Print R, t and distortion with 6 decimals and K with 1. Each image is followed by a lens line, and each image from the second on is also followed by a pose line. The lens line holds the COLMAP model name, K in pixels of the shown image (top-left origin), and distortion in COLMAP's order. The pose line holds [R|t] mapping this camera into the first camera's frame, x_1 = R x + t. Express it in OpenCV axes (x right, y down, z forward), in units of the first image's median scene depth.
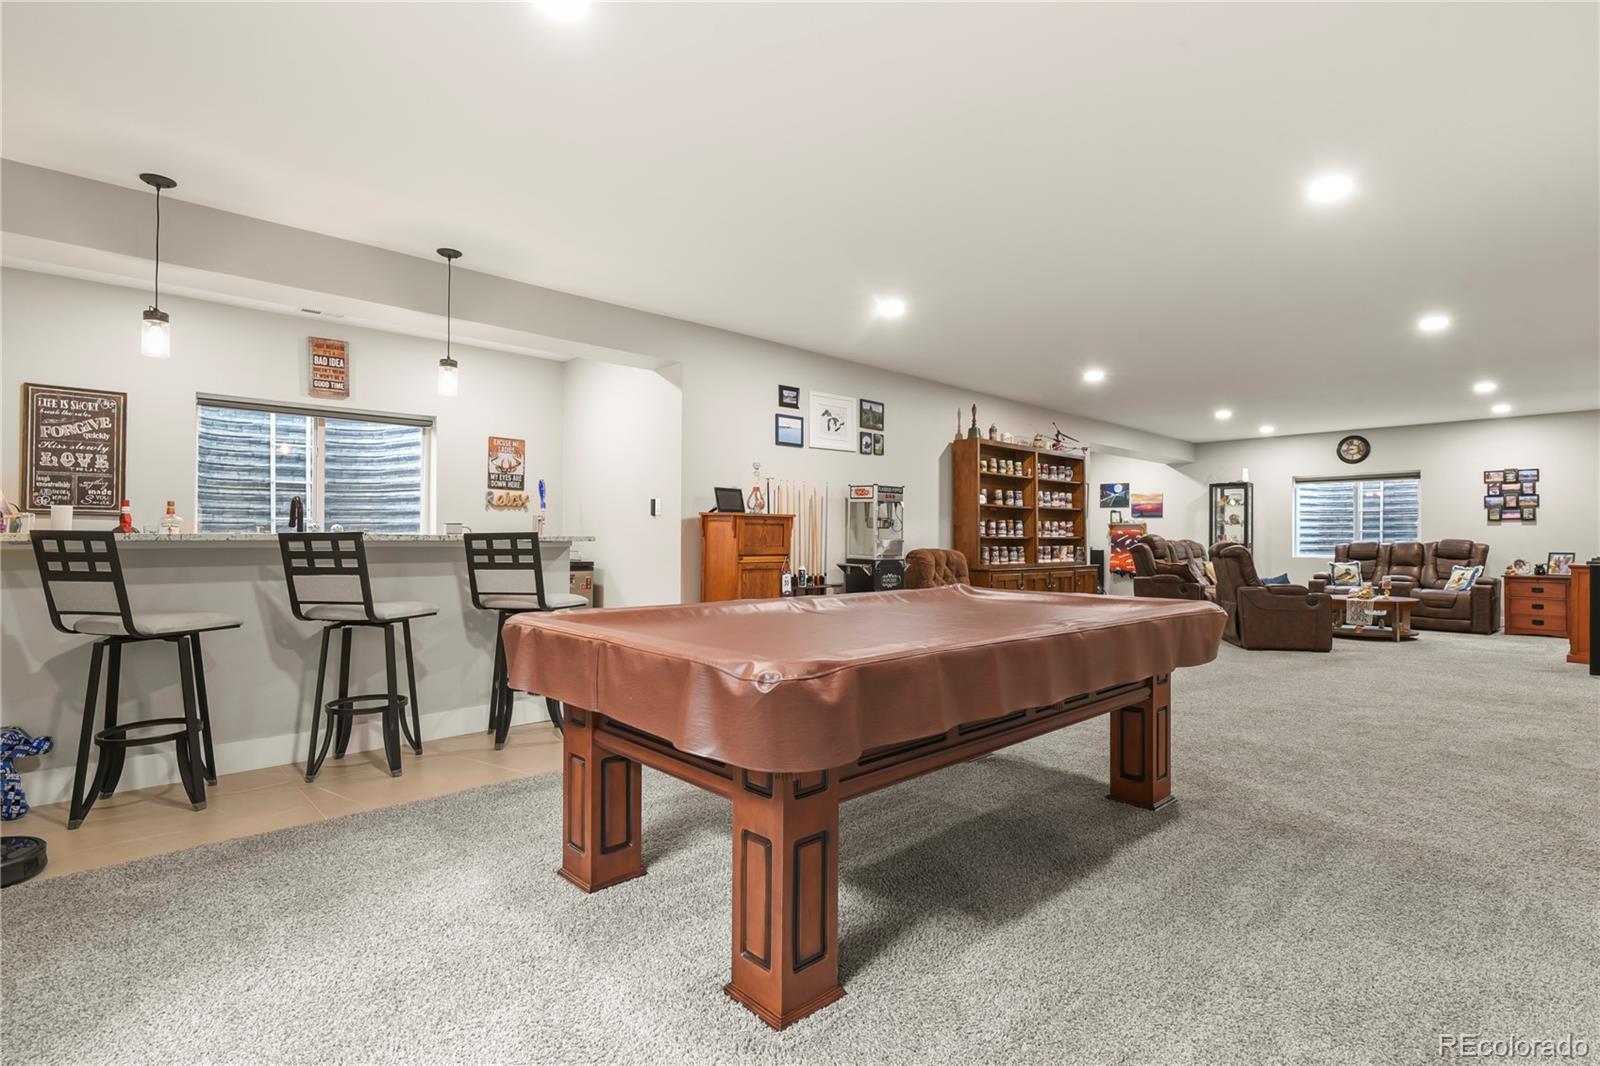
lens RADIAL K [[789.9, 0, 804.1], [0, 789.9, 536.2], [0, 0, 1]] dist [-0.002279, -0.000285]
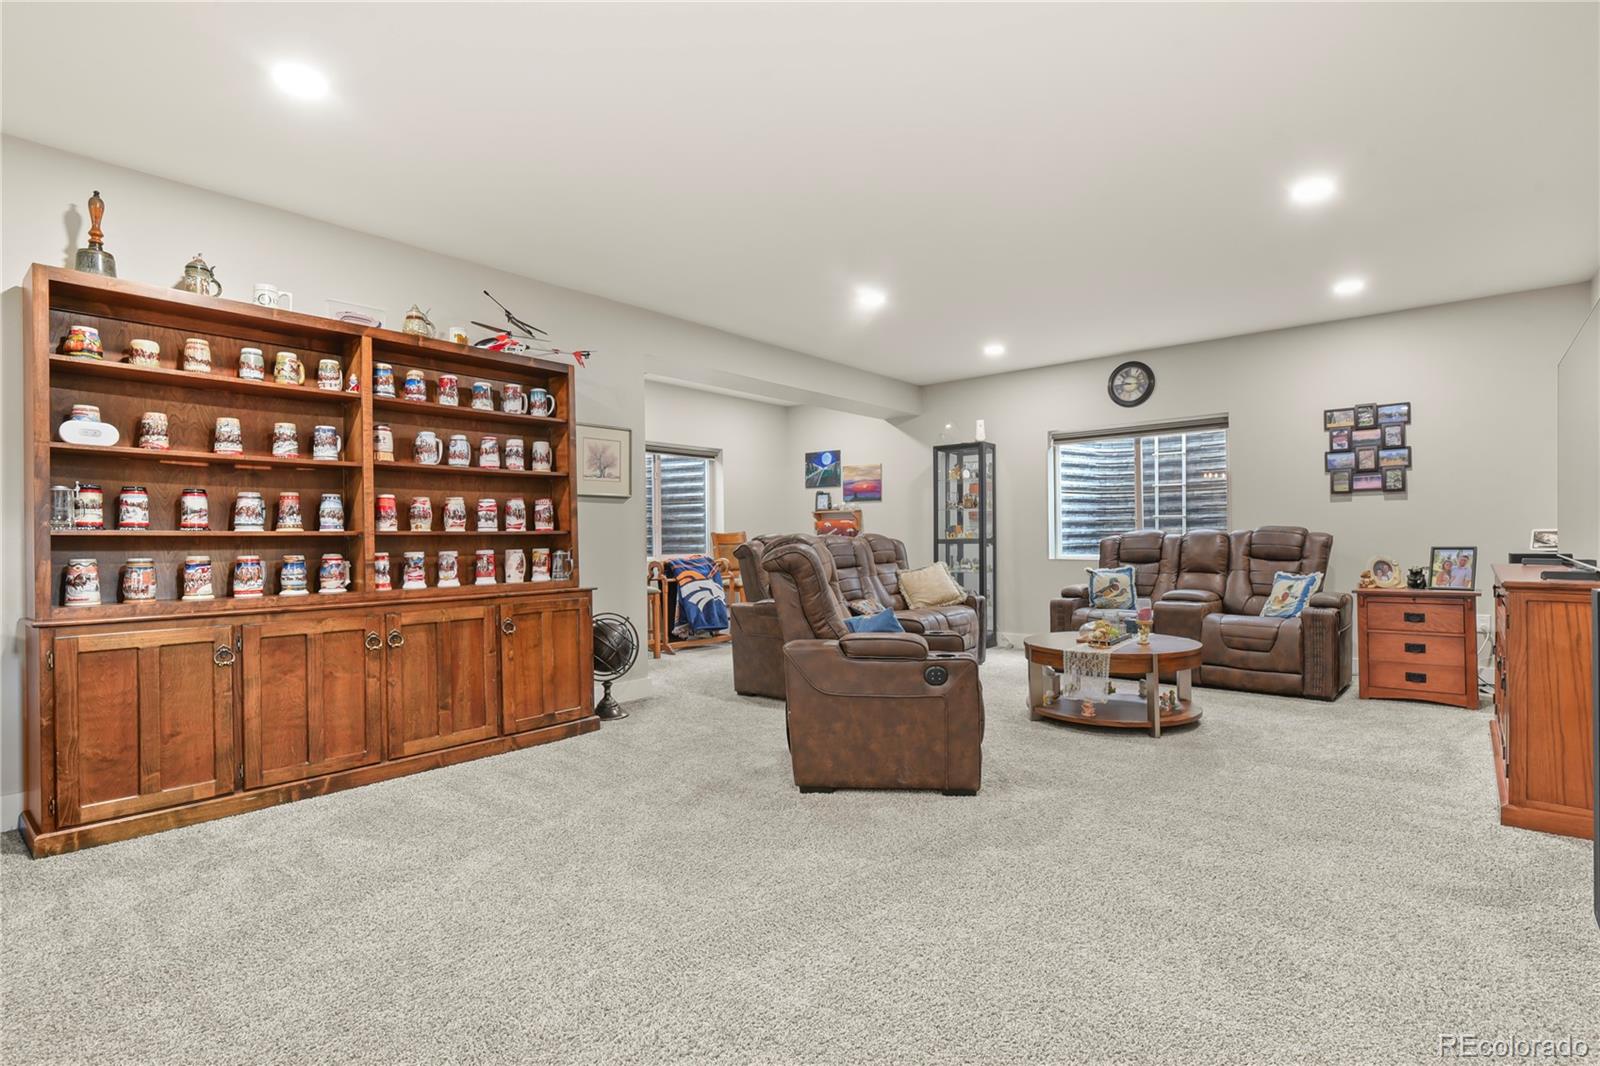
lens RADIAL K [[789.9, 0, 798.7], [0, 789.9, 538.6], [0, 0, 1]] dist [-0.002279, -0.000285]
pose [[0.993863, -0.013941, 0.109740, 0.411434], [0.013680, 0.999902, 0.003138, 0.006313], [-0.109773, -0.001618, 0.993955, 0.462715]]
